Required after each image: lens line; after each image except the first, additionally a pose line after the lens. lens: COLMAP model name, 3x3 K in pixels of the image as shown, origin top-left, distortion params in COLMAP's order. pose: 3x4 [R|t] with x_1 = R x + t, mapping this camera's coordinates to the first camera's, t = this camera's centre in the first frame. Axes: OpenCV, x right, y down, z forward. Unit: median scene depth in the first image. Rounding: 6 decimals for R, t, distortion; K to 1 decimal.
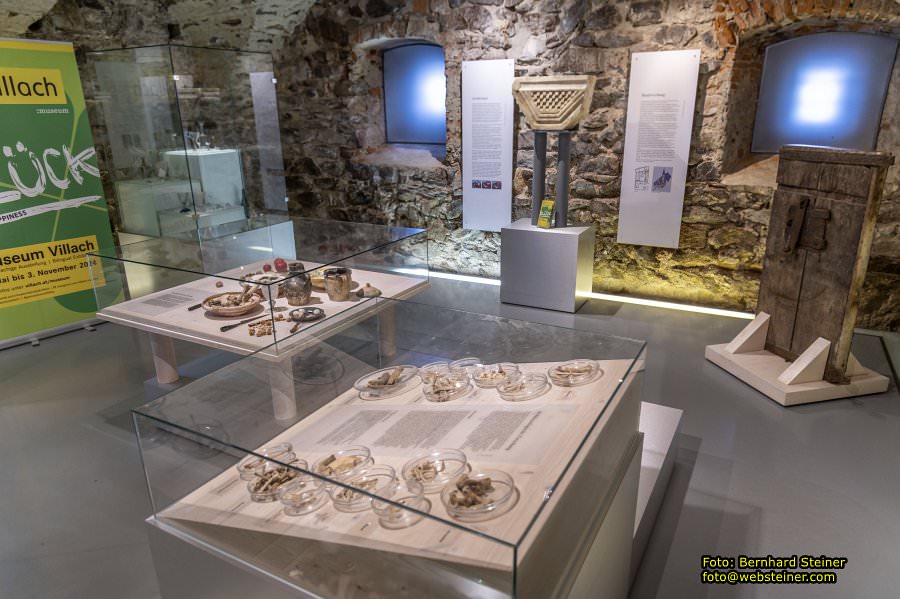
lens RADIAL K [[593.5, 0, 450.2], [0, 593.5, 311.6], [0, 0, 1]] dist [-0.006207, 0.000088]
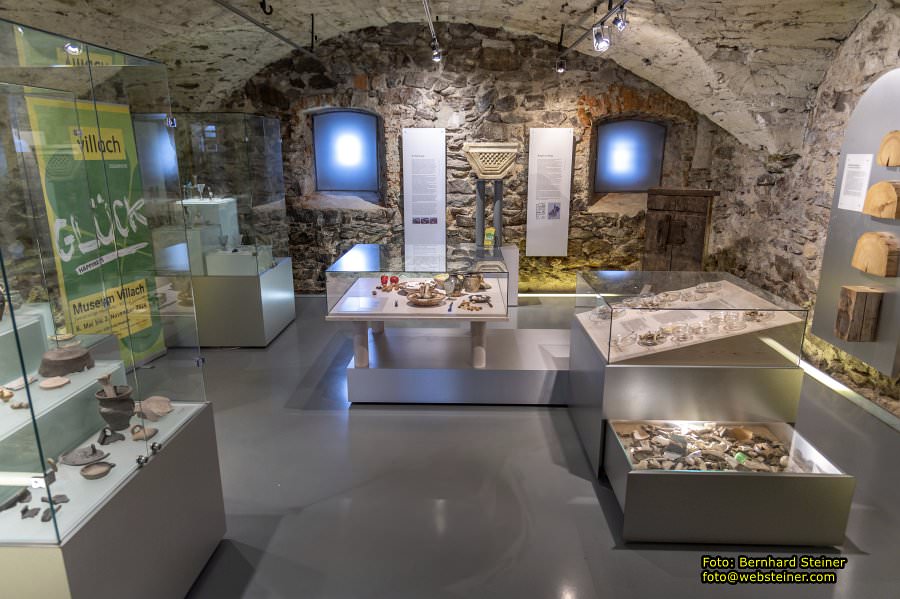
lens RADIAL K [[593.5, 0, 450.2], [0, 593.5, 311.6], [0, 0, 1]] dist [-0.006207, 0.000088]
pose [[0.885052, -0.110023, 0.452303, -0.545522], [0.143286, 0.988879, -0.039832, 0.046785], [-0.442891, 0.100062, 0.890974, -0.177889]]
